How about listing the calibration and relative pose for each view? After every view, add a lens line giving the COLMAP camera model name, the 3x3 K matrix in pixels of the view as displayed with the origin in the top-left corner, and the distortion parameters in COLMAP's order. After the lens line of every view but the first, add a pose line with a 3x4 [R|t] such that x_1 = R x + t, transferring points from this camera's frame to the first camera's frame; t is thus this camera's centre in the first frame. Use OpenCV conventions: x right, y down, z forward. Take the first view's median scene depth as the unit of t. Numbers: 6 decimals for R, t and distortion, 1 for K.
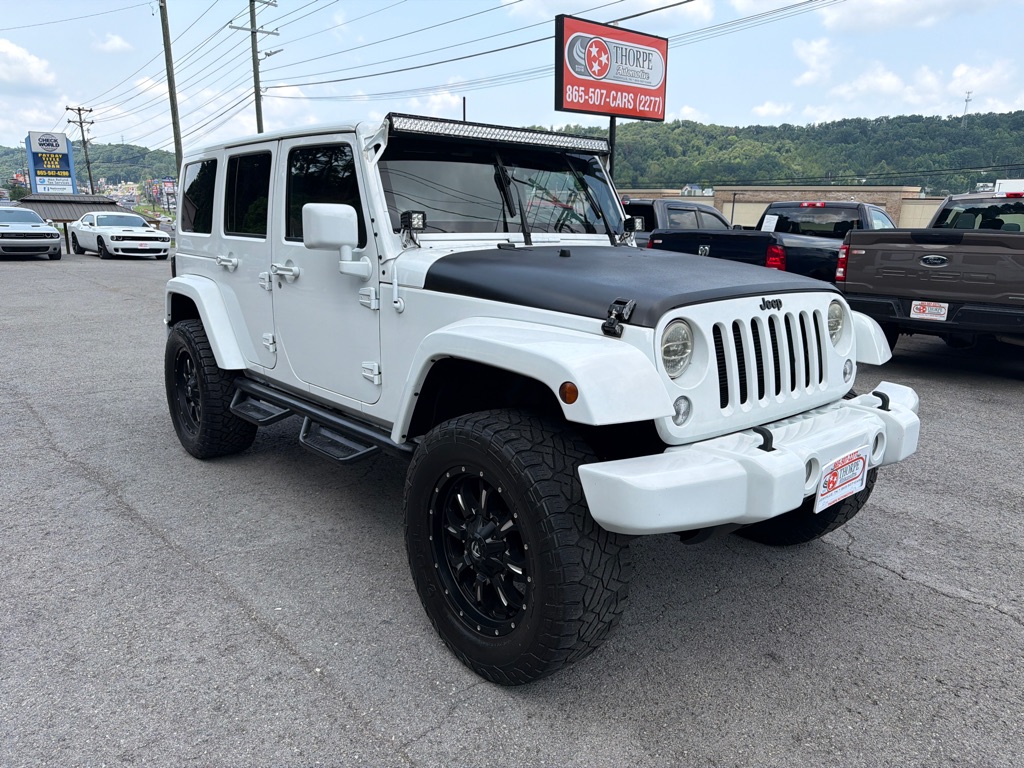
lens RADIAL K [[768.3, 0, 513.6], [0, 768.3, 382.5], [0, 0, 1]] dist [-0.001291, -0.002985]
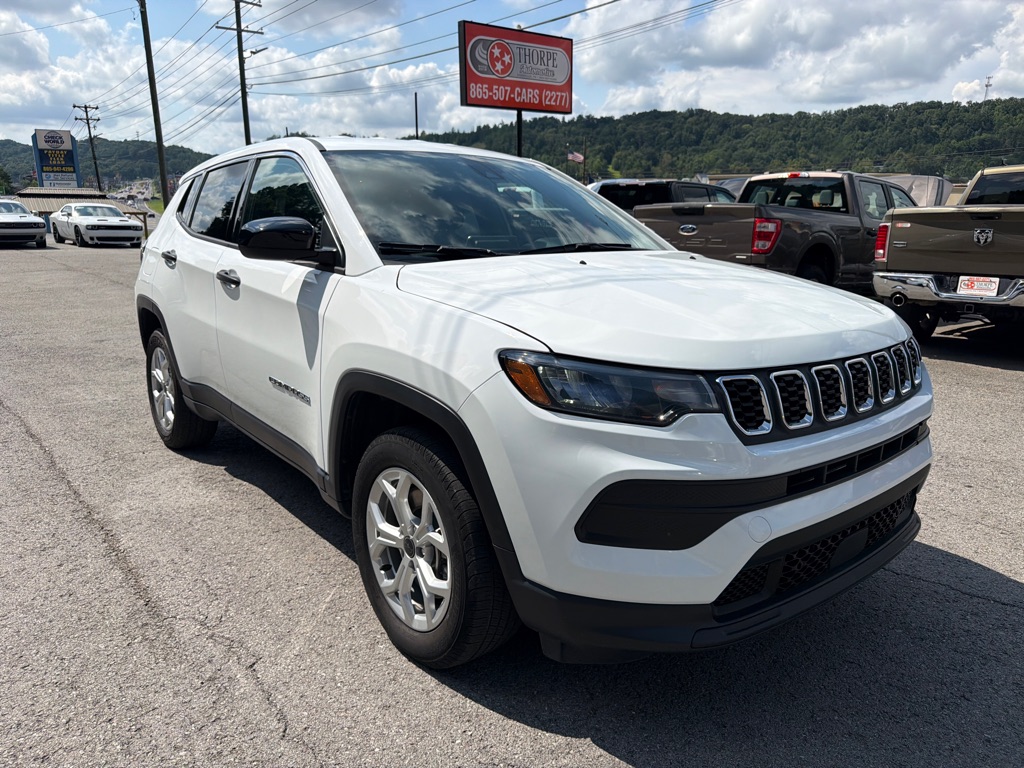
lens RADIAL K [[770.5, 0, 508.1], [0, 770.5, 383.2], [0, 0, 1]] dist [-0.007938, 0.000995]
pose [[0.999673, -0.003518, -0.025347, 0.053394], [0.003785, 0.999938, 0.010509, 0.013877], [0.025308, -0.010602, 0.999623, -0.044893]]
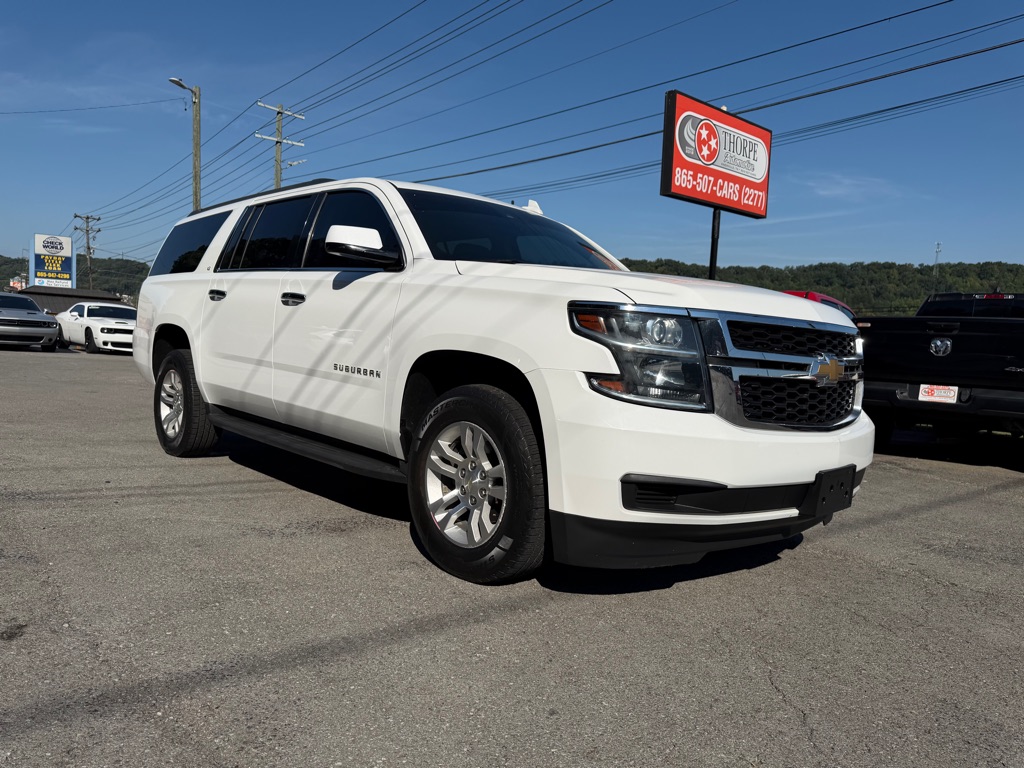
lens RADIAL K [[771.8, 0, 509.3], [0, 771.8, 366.6], [0, 0, 1]] dist [0.006566, -0.004181]
pose [[0.999224, 0.037132, 0.013153, -0.043634], [-0.034127, 0.982753, -0.181744, 0.000842], [-0.019675, 0.181154, 0.983258, 0.063323]]
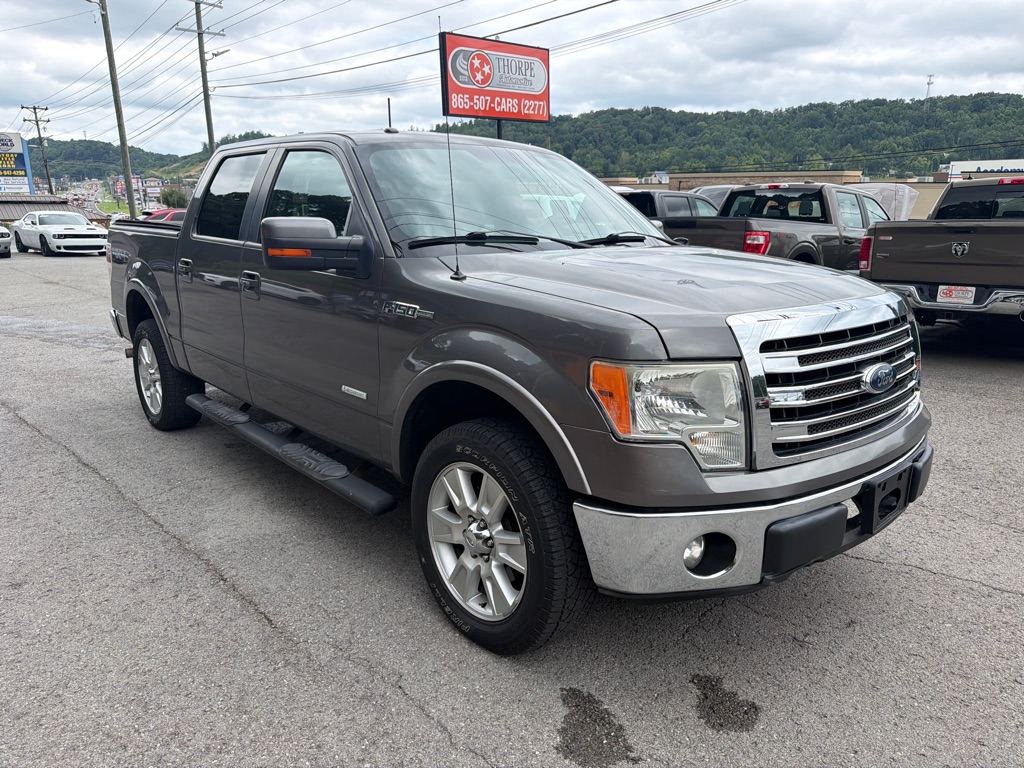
lens RADIAL K [[766.1, 0, 520.7], [0, 766.1, 382.7], [0, 0, 1]] dist [0.001513, -0.005989]
pose [[0.998949, -0.027361, 0.036764, 0.041459], [0.026850, 0.999537, 0.014309, 0.010008], [-0.037138, -0.013307, 0.999222, -0.051653]]
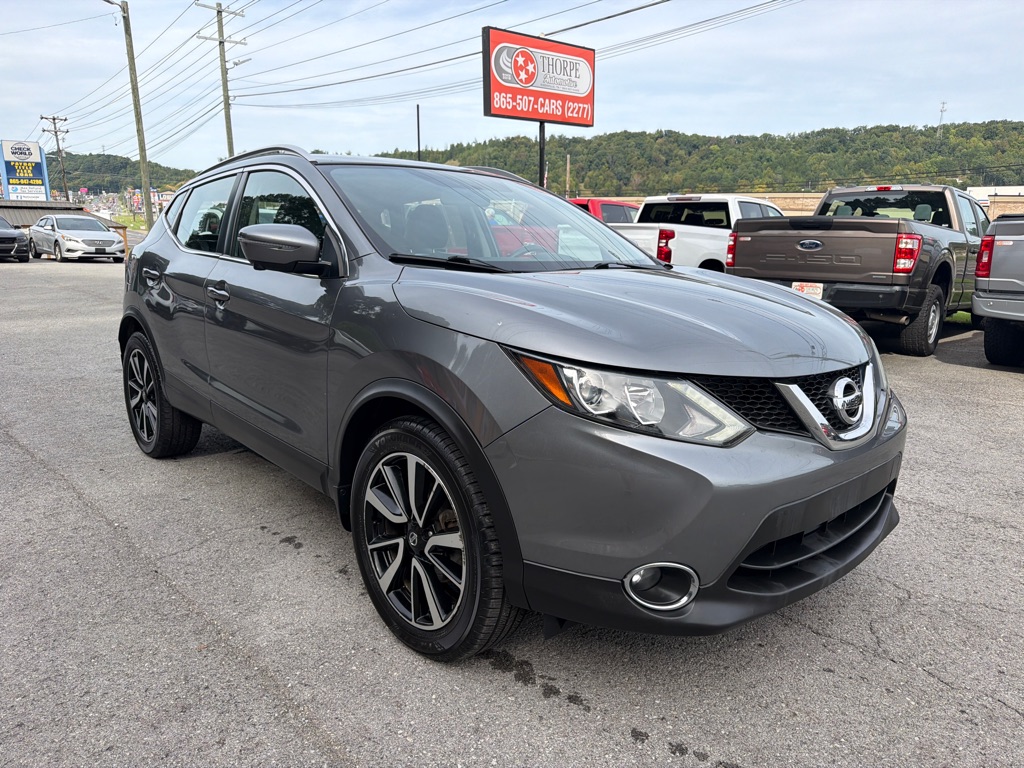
lens RADIAL K [[765.6, 0, 522.5], [0, 765.6, 383.4], [0, 0, 1]] dist [0.007661, -0.014061]
pose [[0.999568, -0.009381, 0.027844, 0.026486], [0.009660, 0.999904, -0.009898, 0.009955], [-0.027748, 0.010163, 0.999563, -0.021691]]
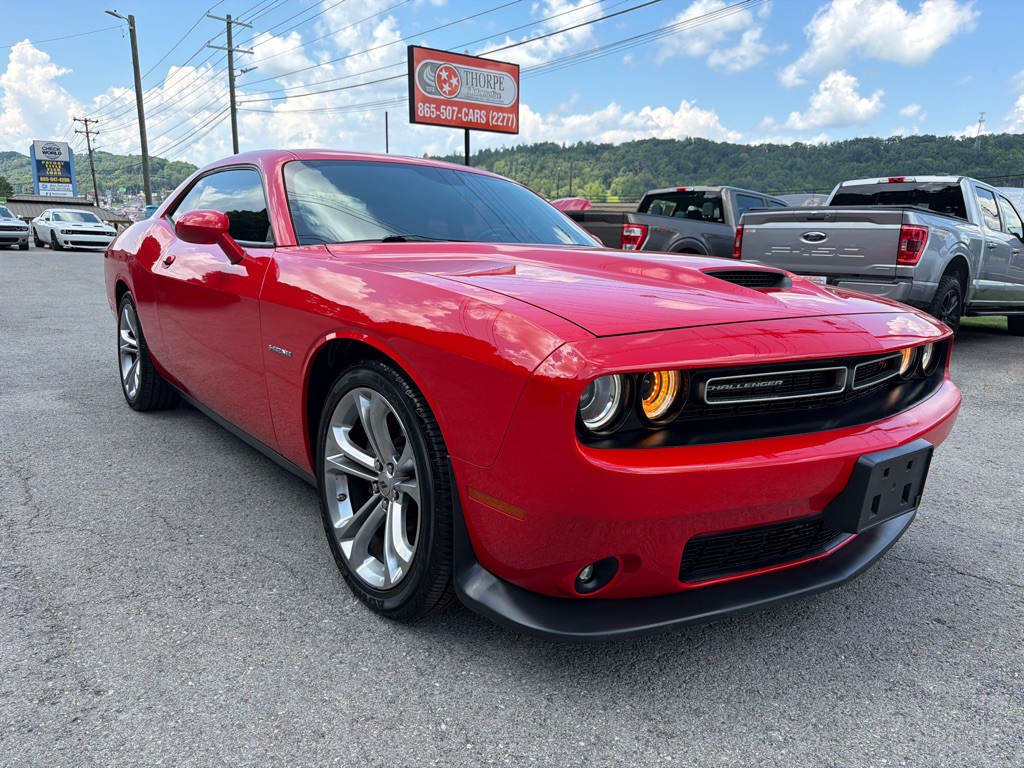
lens RADIAL K [[763.3, 0, 509.7], [0, 763.3, 384.8], [0, 0, 1]] dist [0.012425, -0.022401]
pose [[0.999679, 0.016728, -0.019029, 0.085947], [-0.017000, 0.999754, -0.014268, 0.025607], [0.018786, 0.014587, 0.999717, -0.069586]]
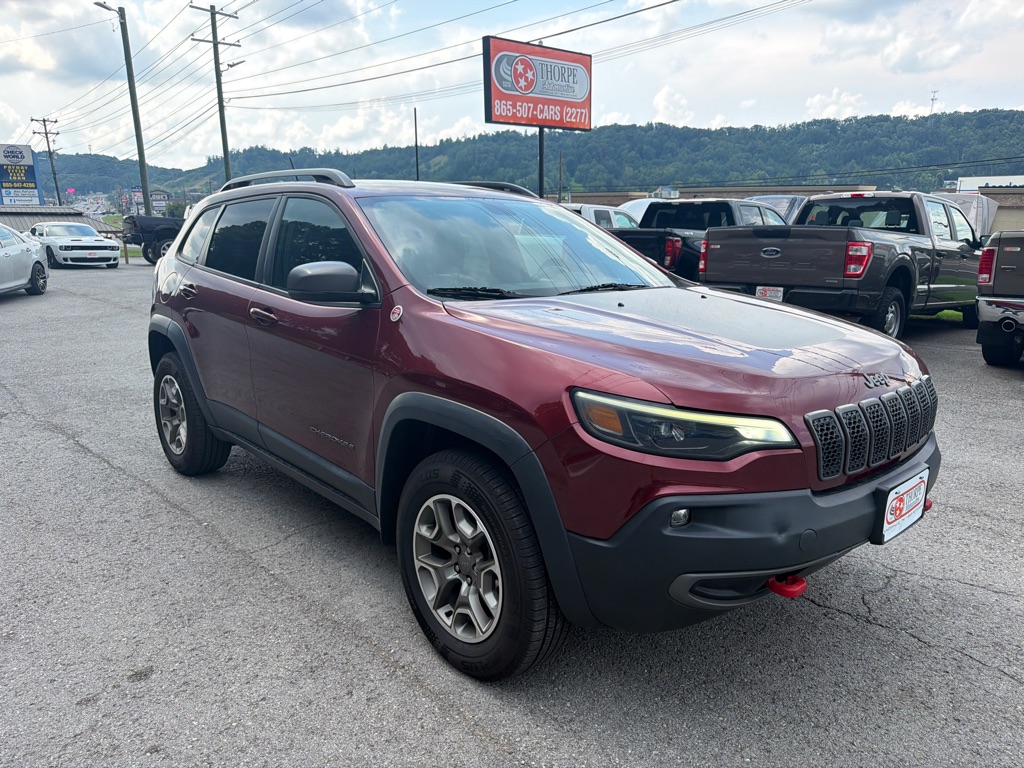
lens RADIAL K [[767.1, 0, 518.7], [0, 767.1, 391.5], [0, 0, 1]] dist [0.003619, -0.010493]
pose [[0.999229, -0.022985, 0.031838, 0.020657], [0.022796, 0.999720, 0.006302, 0.007808], [-0.031974, -0.005571, 0.999473, -0.034011]]
